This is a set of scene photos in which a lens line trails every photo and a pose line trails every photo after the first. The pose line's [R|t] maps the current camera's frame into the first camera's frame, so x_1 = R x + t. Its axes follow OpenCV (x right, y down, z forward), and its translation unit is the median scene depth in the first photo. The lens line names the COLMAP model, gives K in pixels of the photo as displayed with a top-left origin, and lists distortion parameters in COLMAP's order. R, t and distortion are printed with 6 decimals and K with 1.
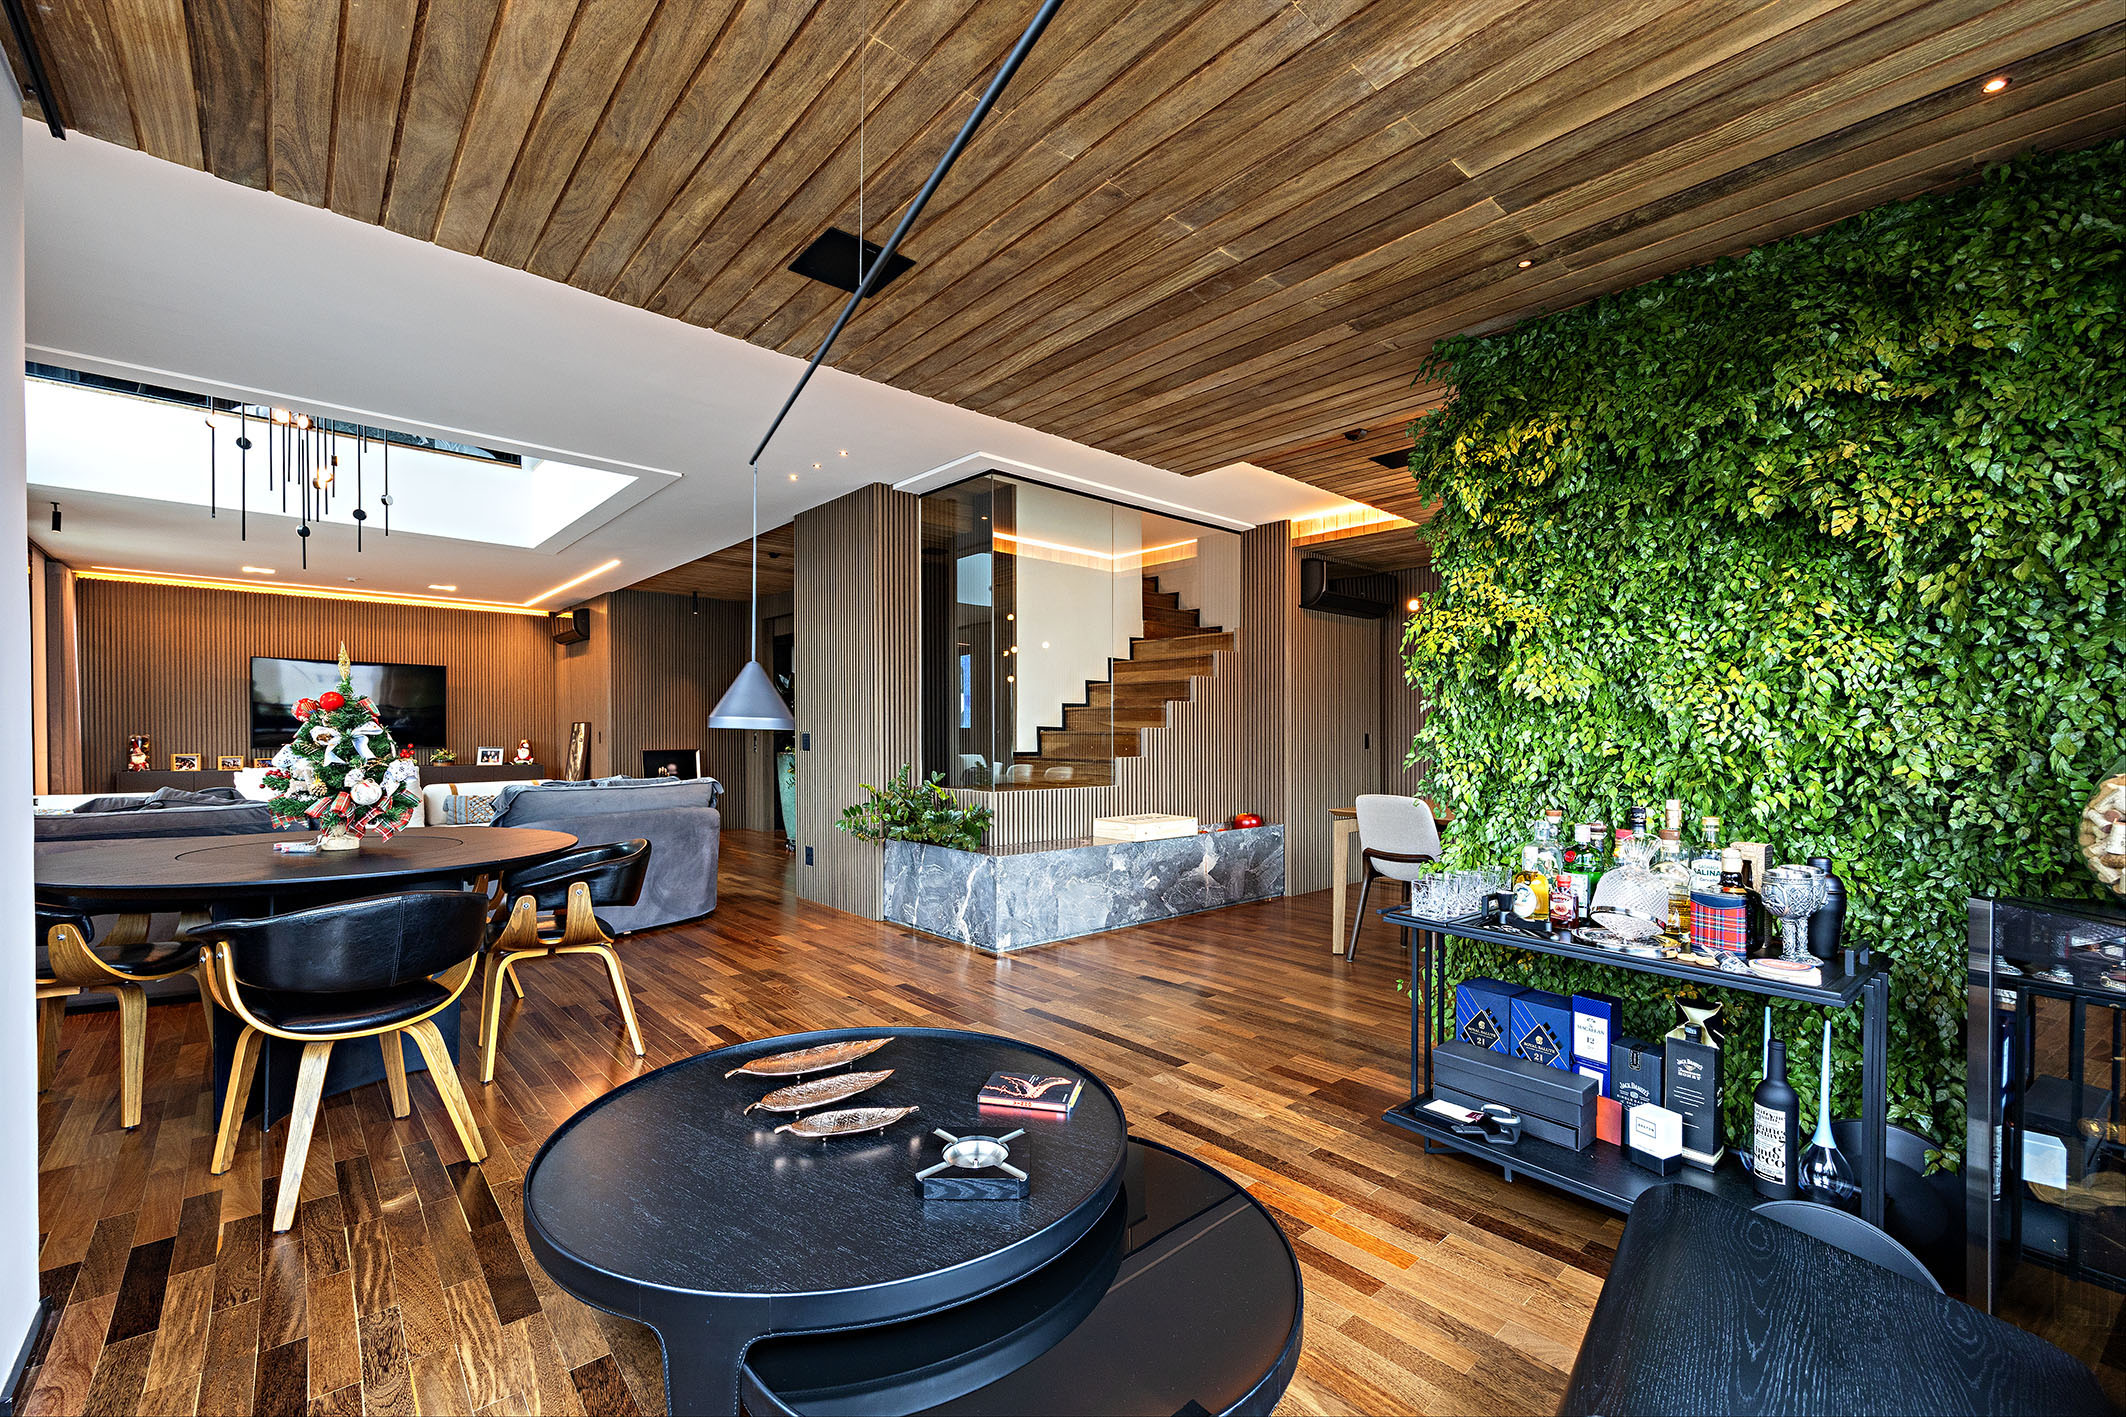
lens RADIAL K [[847.4, 0, 979.4], [0, 847.4, 742.1], [0, 0, 1]] dist [0.011577, -0.000393]
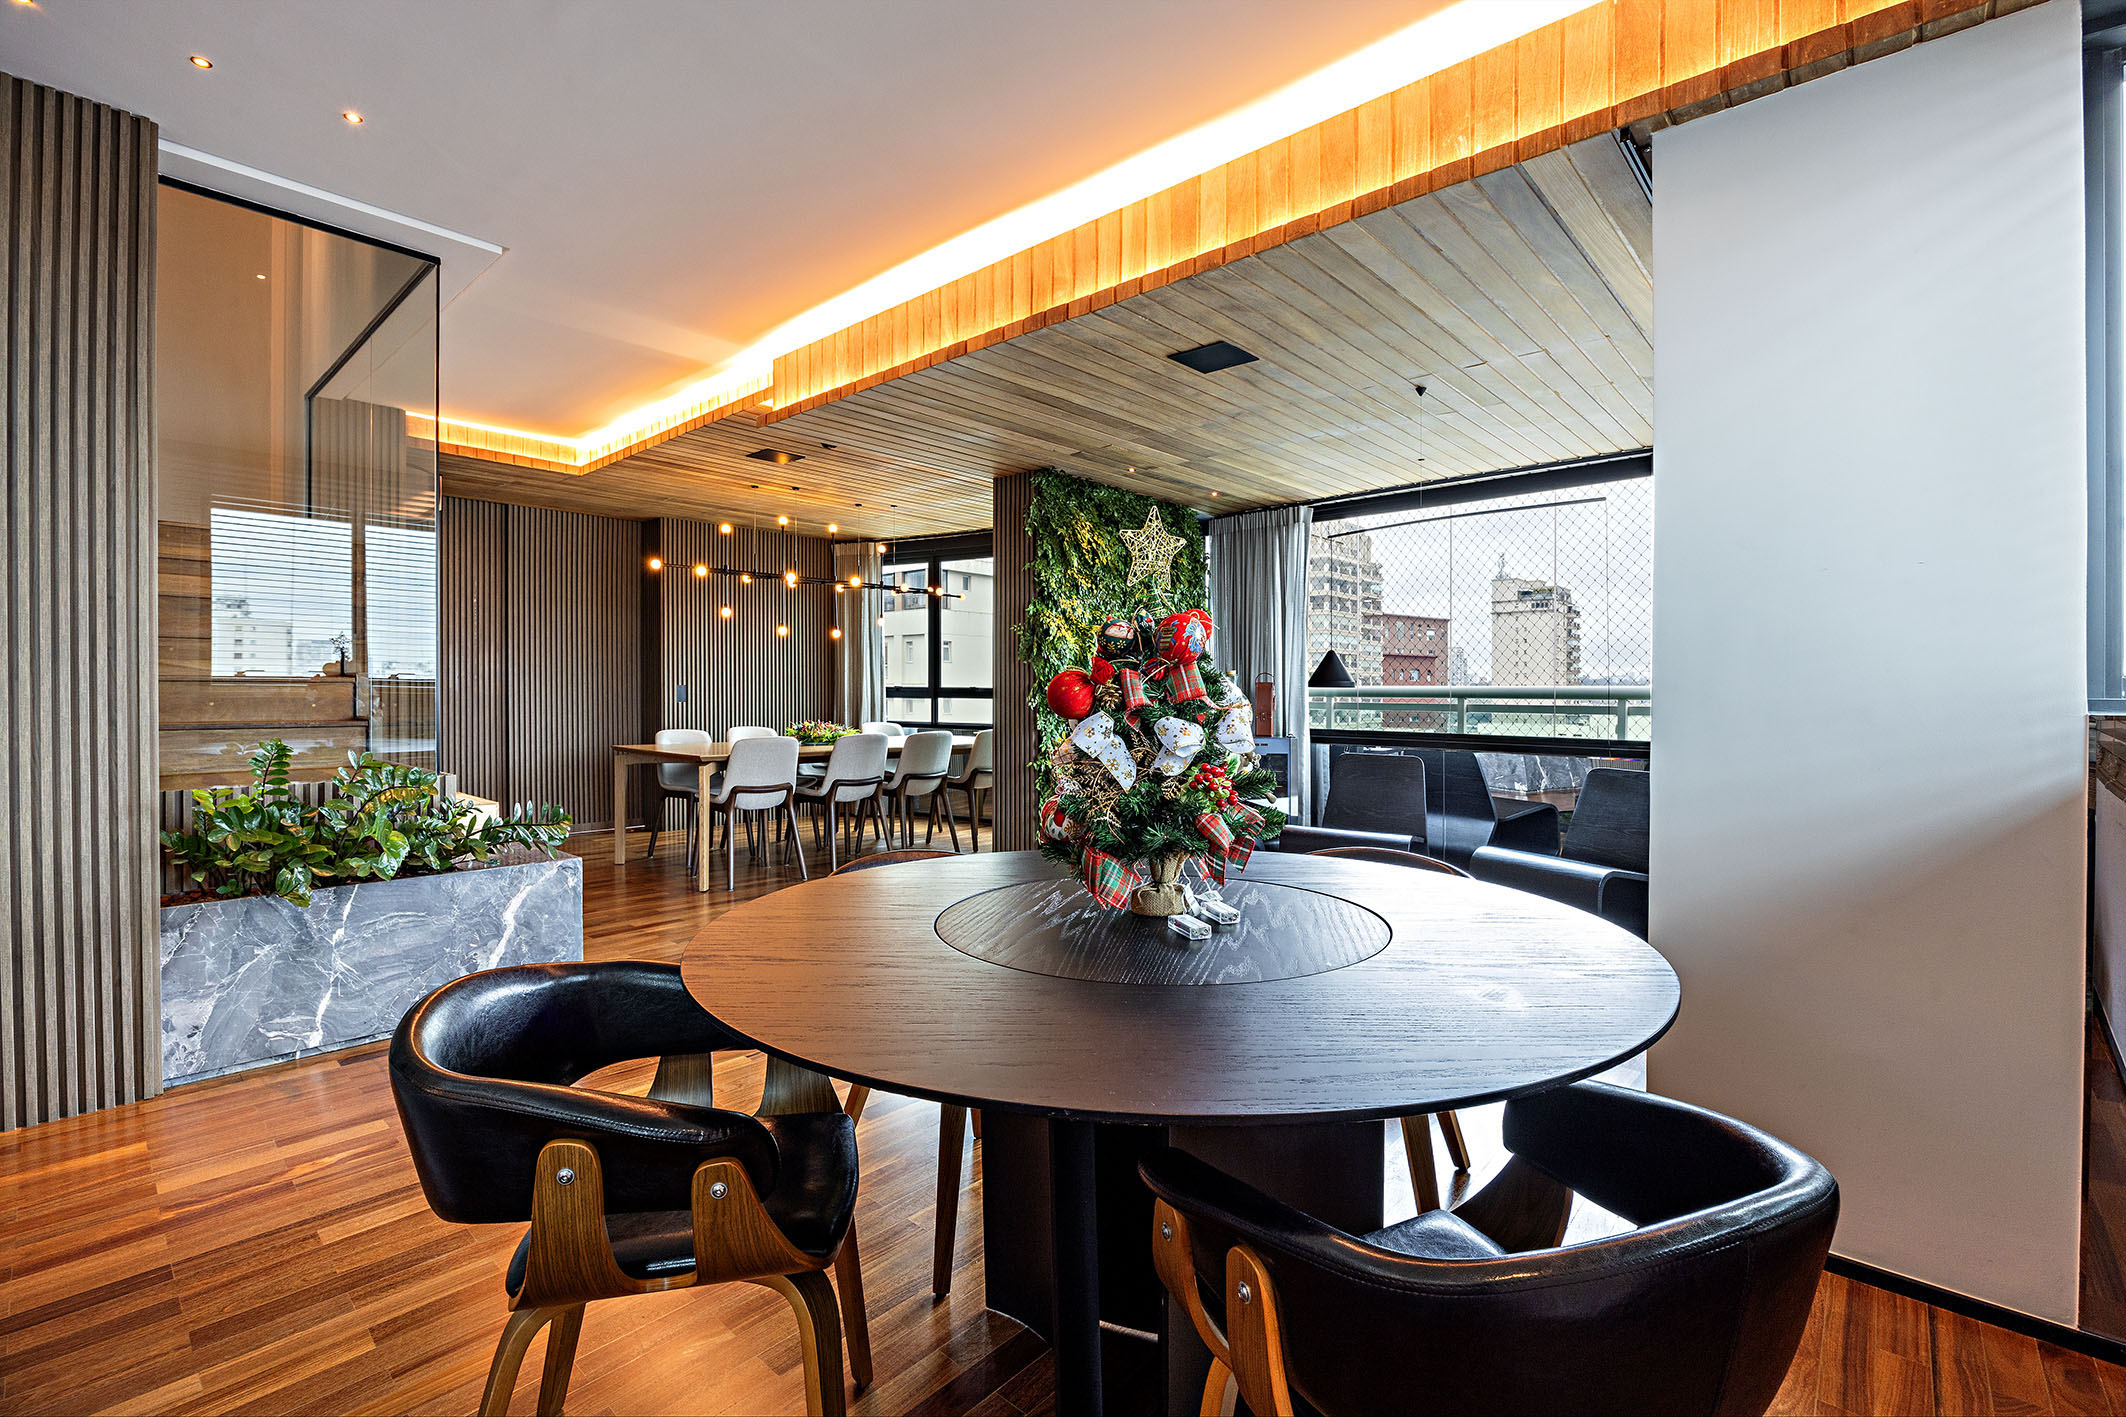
lens RADIAL K [[944.0, 0, 1074.7], [0, 944.0, 691.2], [0, 0, 1]] dist [-0.002176, -0.000268]
pose [[-0.135926, -0.006210, 0.990700, -0.739846], [0.003310, 0.999972, 0.006722, -0.006809], [-0.990713, 0.004193, -0.135902, 0.634970]]
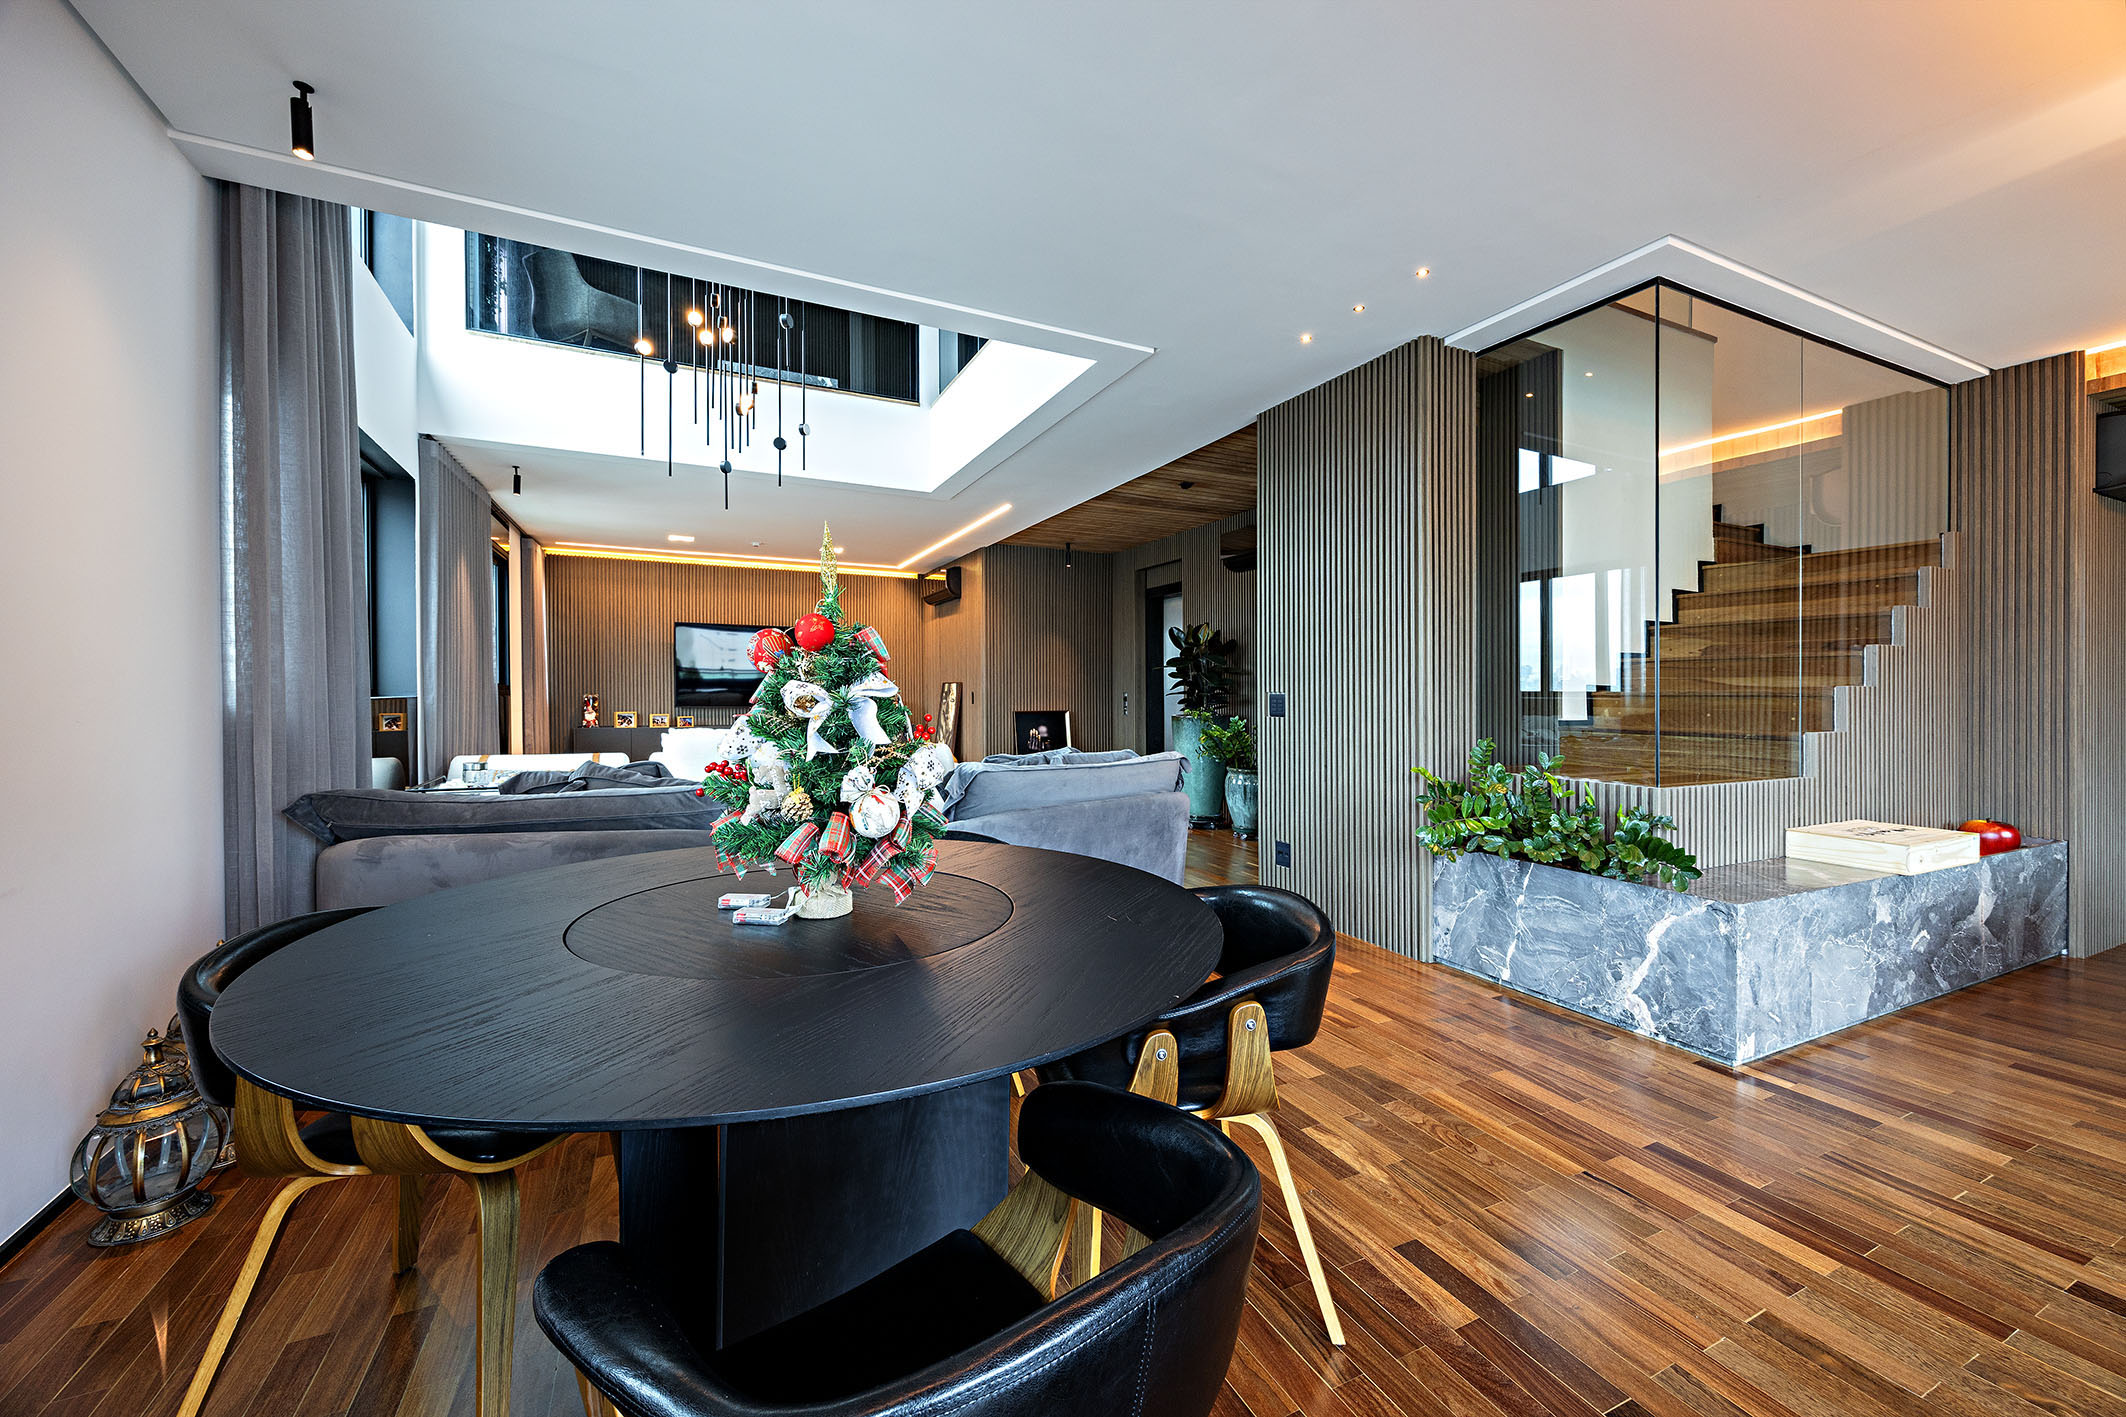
lens RADIAL K [[847.4, 0, 1079.9], [0, 847.4, 708.9], [0, 0, 1]] dist [0.011577, -0.000393]
pose [[0.966329, 0.006254, -0.257235, -0.239994], [-0.004231, 0.999956, 0.008420, -0.003387], [0.257276, -0.007048, 0.966312, 0.277334]]
